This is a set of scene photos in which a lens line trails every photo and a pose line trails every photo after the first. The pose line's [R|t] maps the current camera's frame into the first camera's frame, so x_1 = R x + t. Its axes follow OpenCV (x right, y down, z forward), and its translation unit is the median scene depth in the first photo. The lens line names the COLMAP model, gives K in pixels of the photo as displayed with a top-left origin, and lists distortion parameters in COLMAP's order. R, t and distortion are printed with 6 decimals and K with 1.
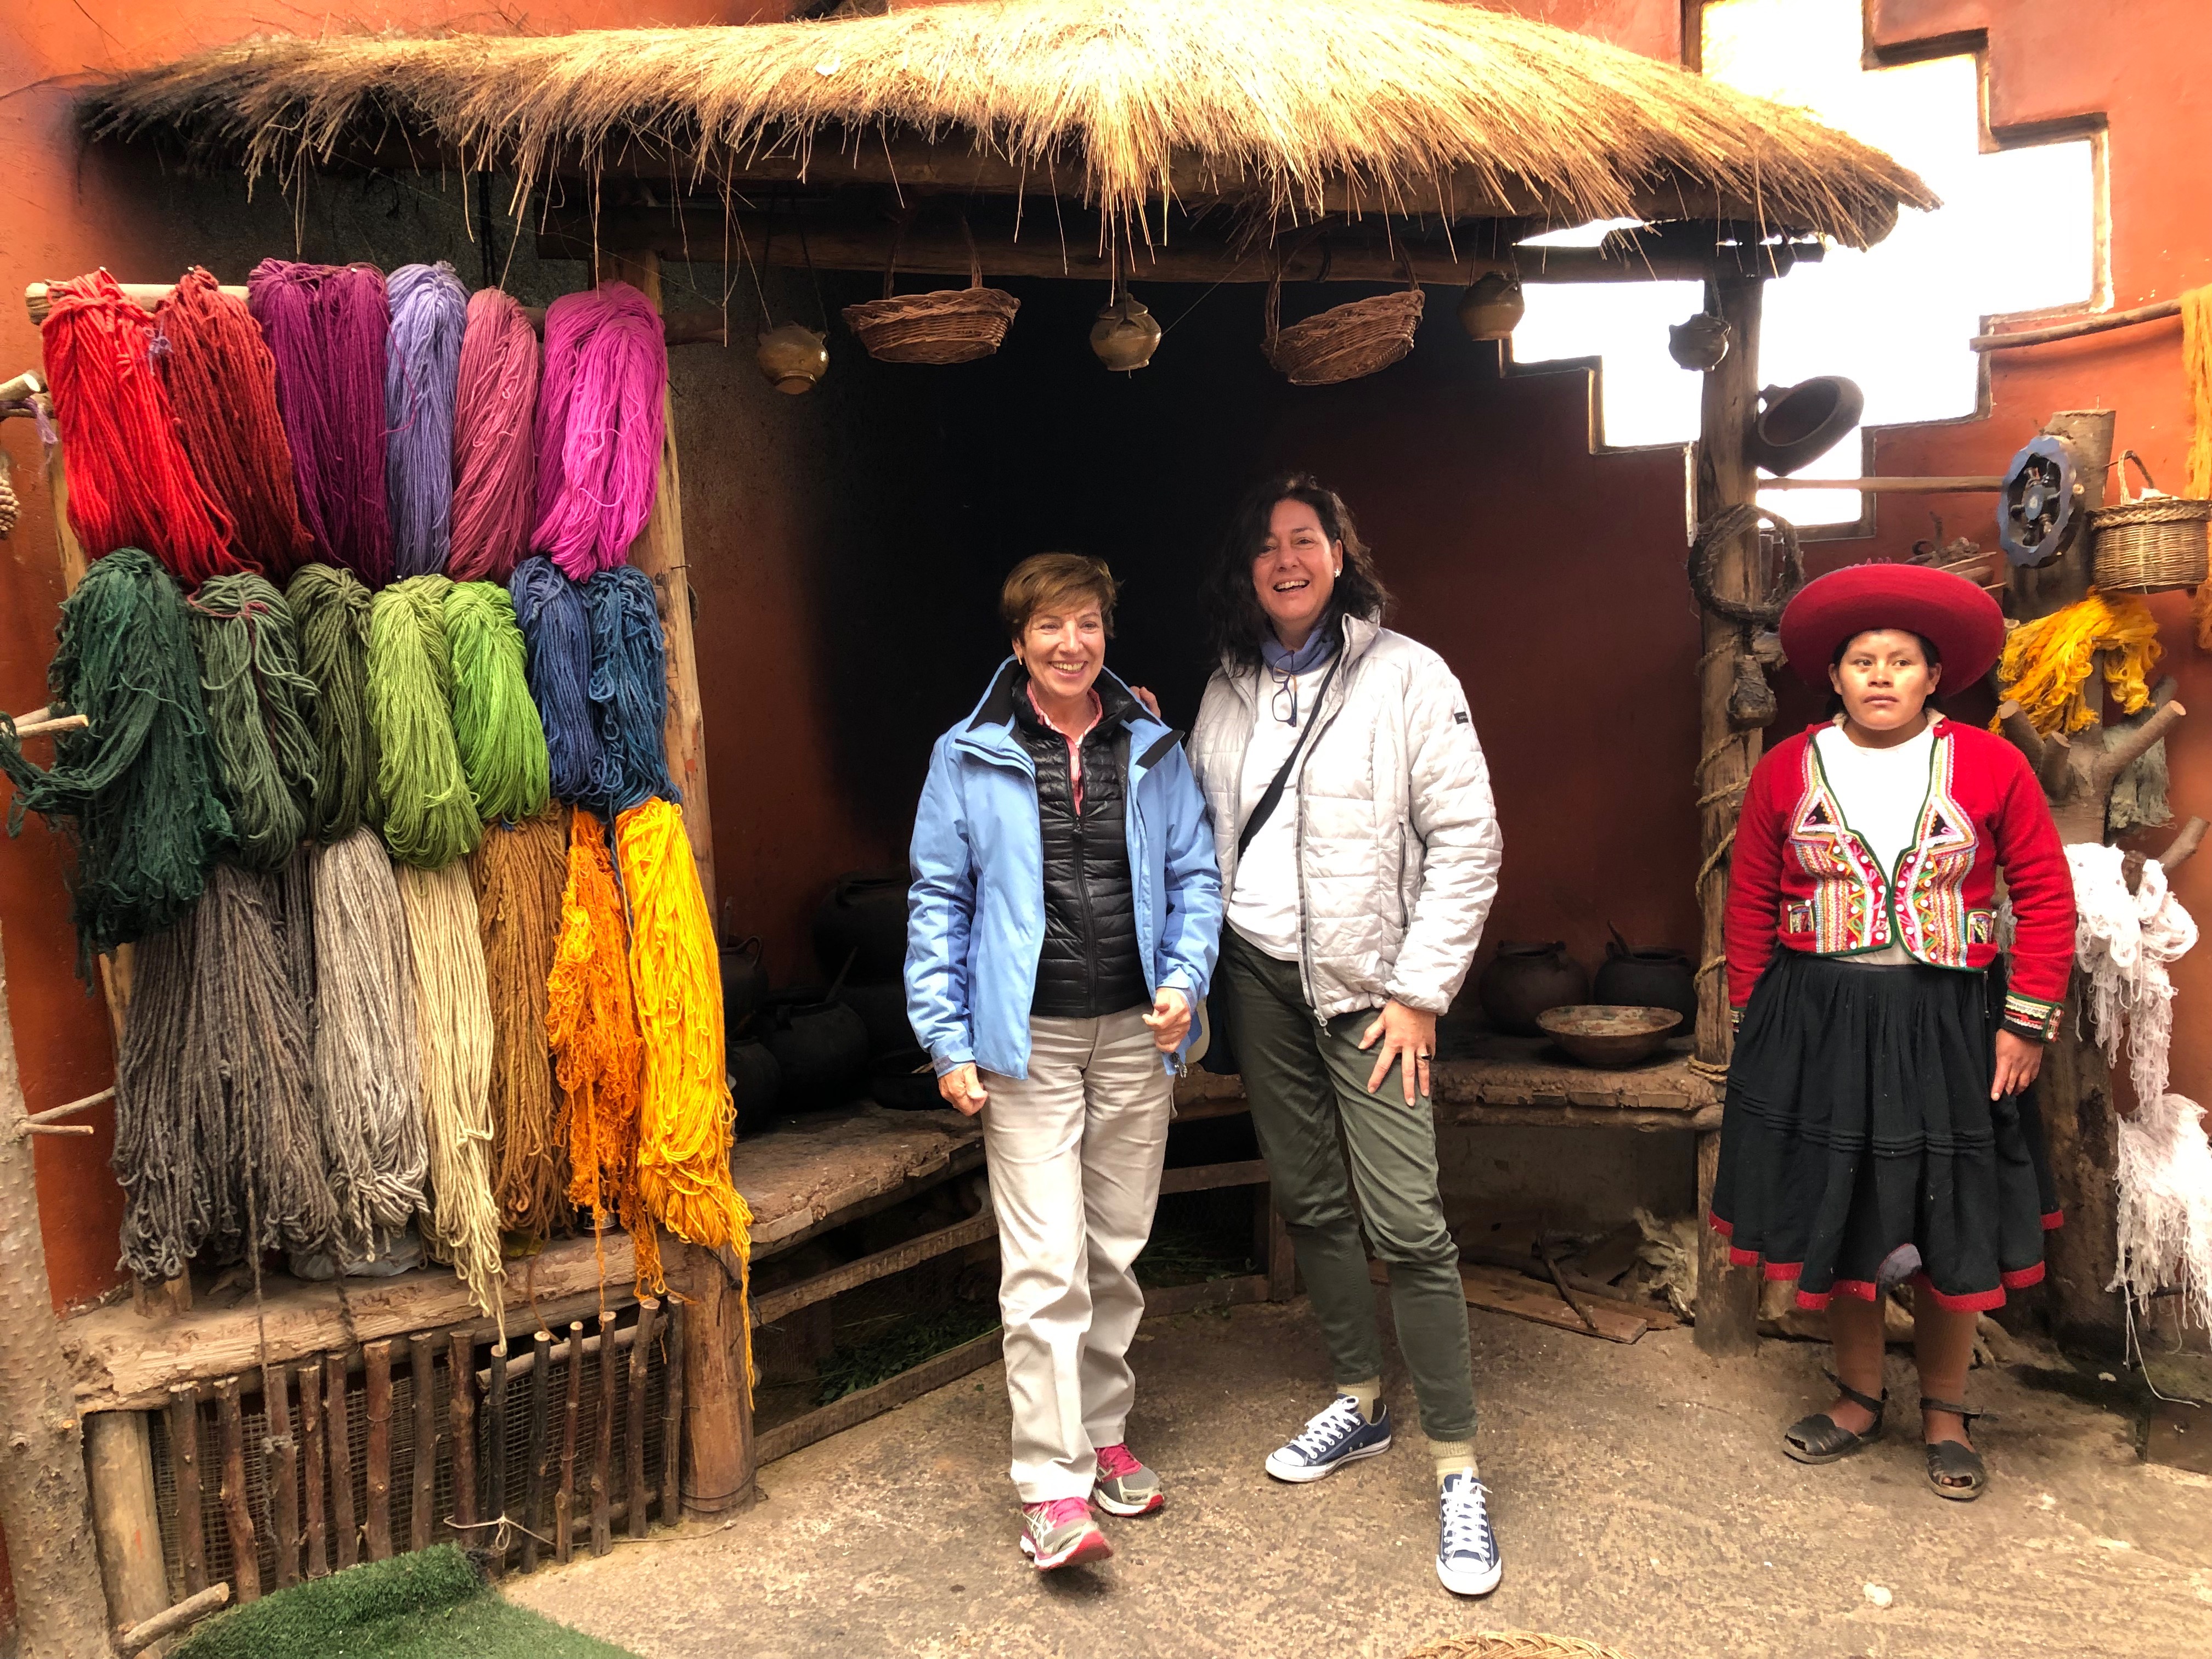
lens RADIAL K [[1738.8, 0, 1106.0], [0, 1738.8, 829.5], [0, 0, 1]] dist [0.050504, -0.053807]
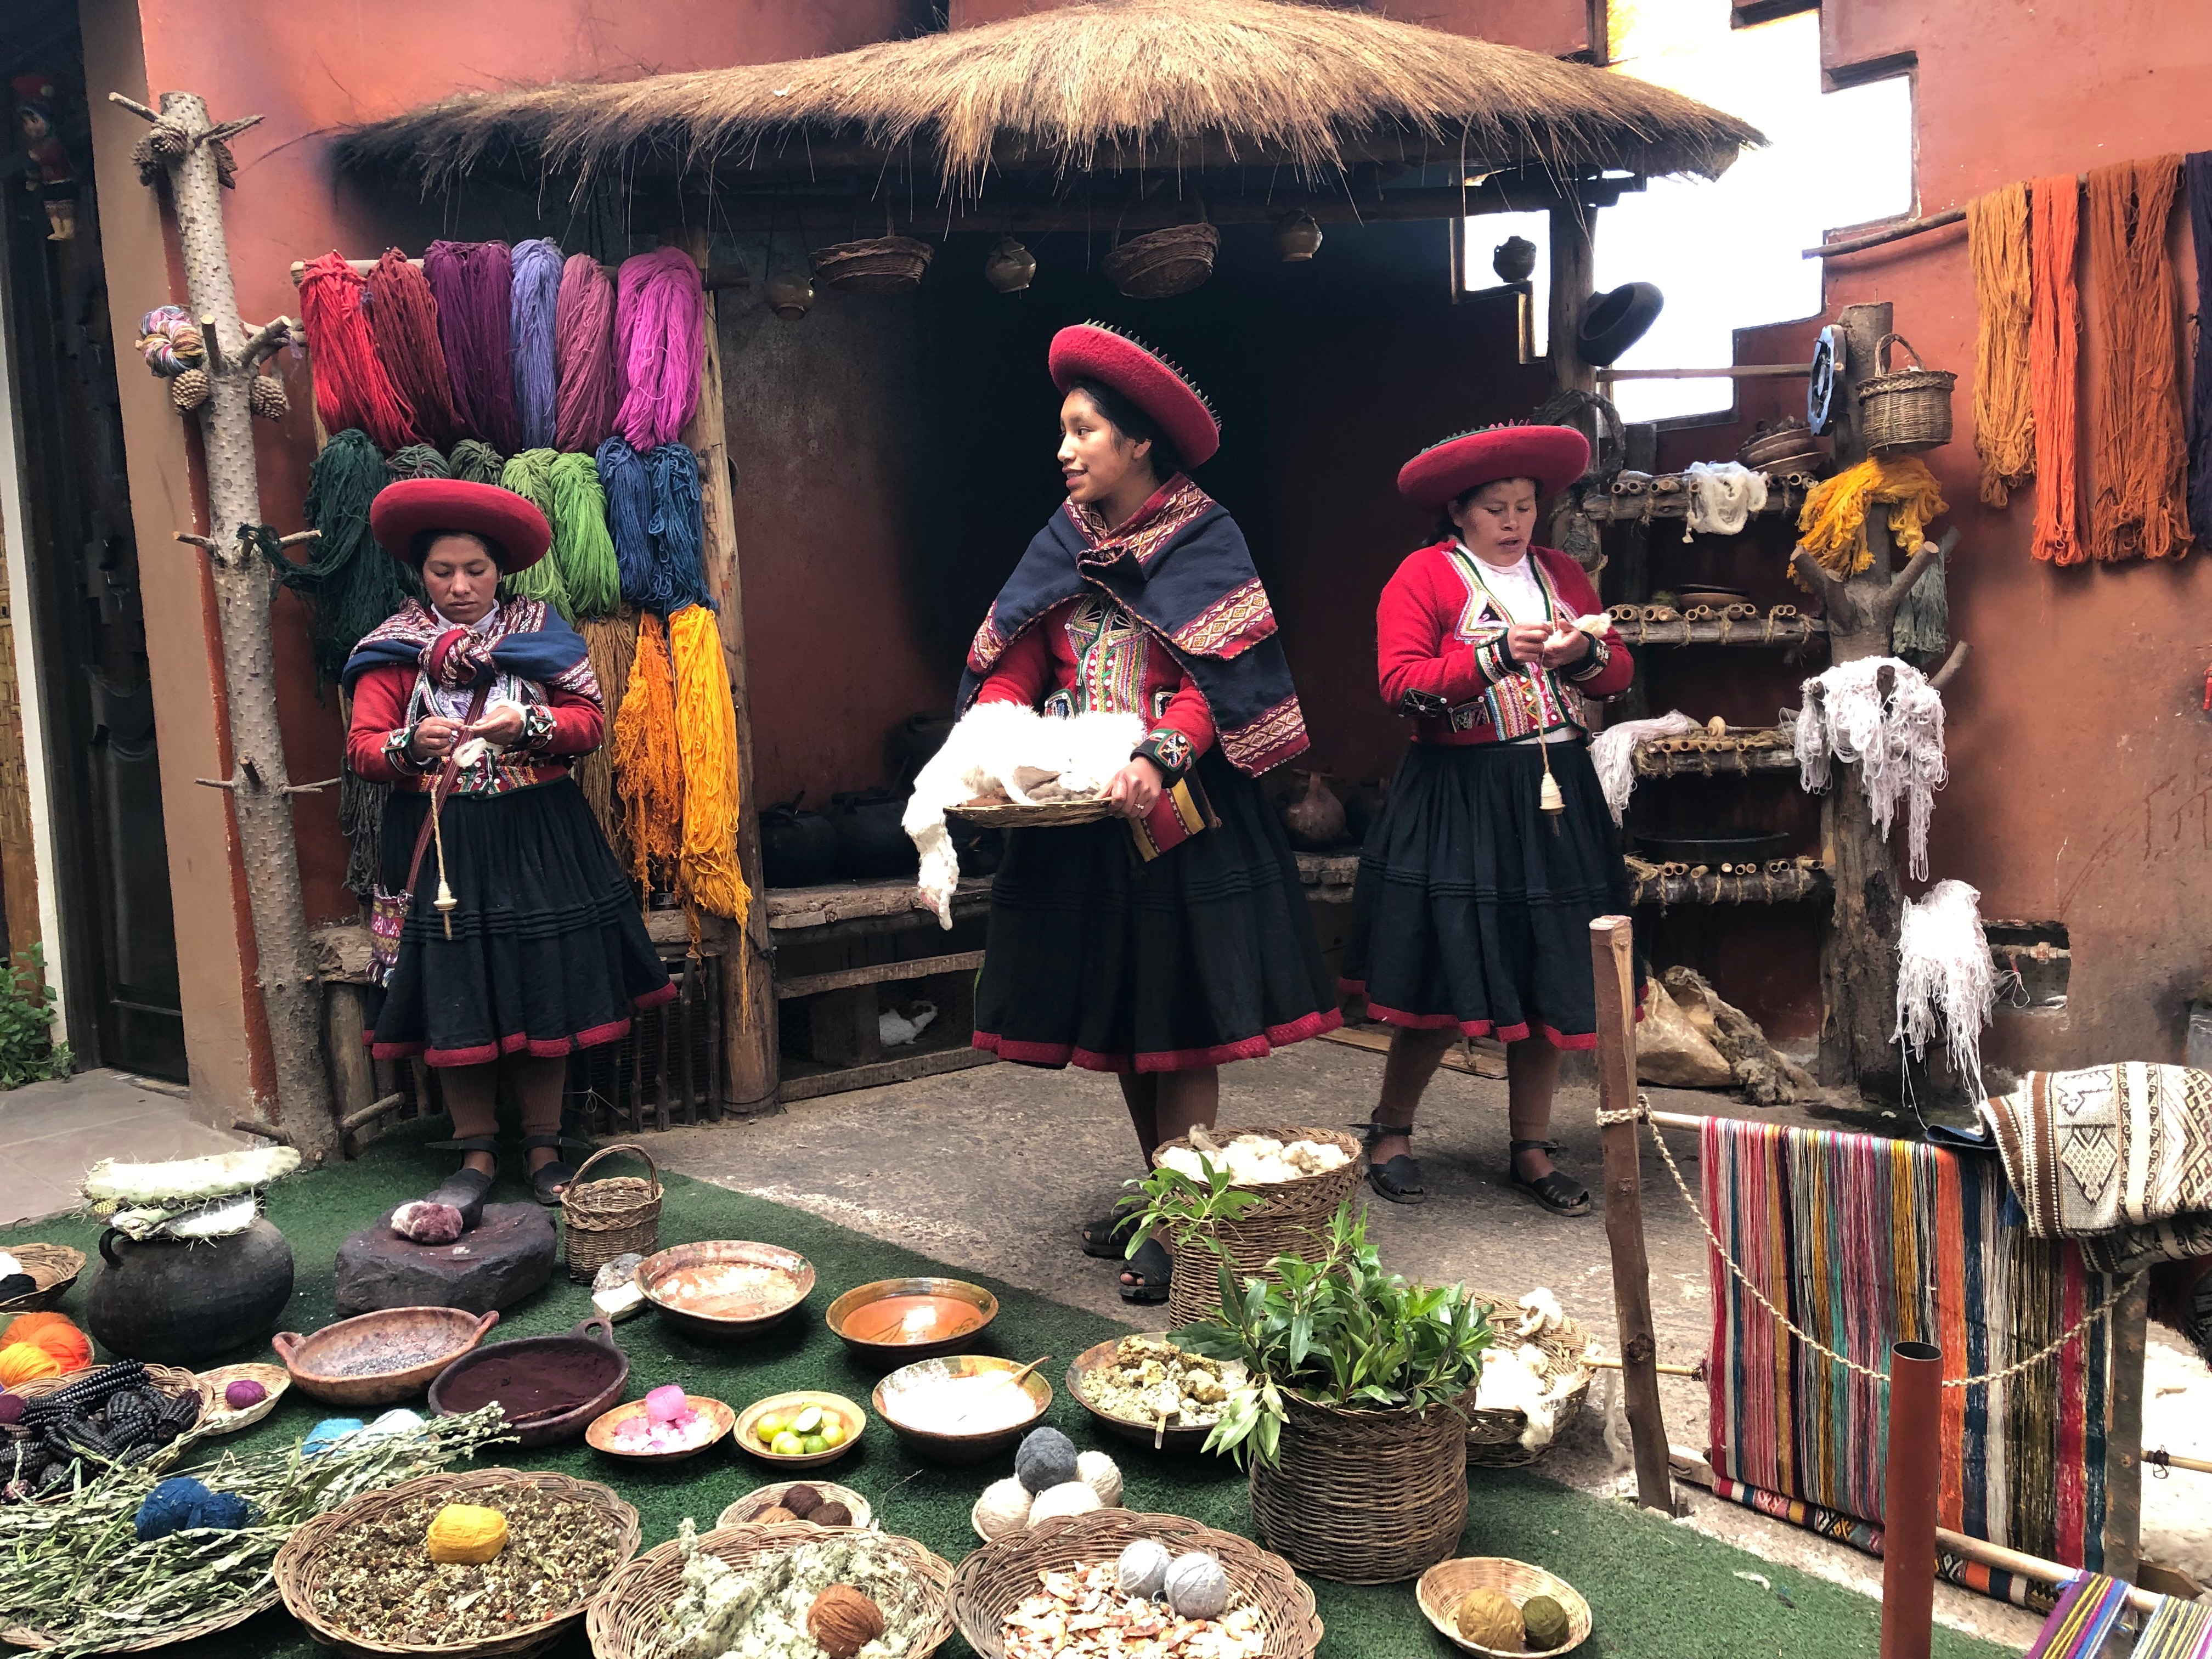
lens RADIAL K [[1713.8, 0, 1106.0], [0, 1713.8, 829.5], [0, 0, 1]] dist [0.010029, 0.001255]
pose [[0.980233, 0.017941, -0.197030, 0.370761], [-0.016012, 0.999807, 0.011377, 0.152196], [0.197196, -0.007998, 0.980331, -0.337537]]
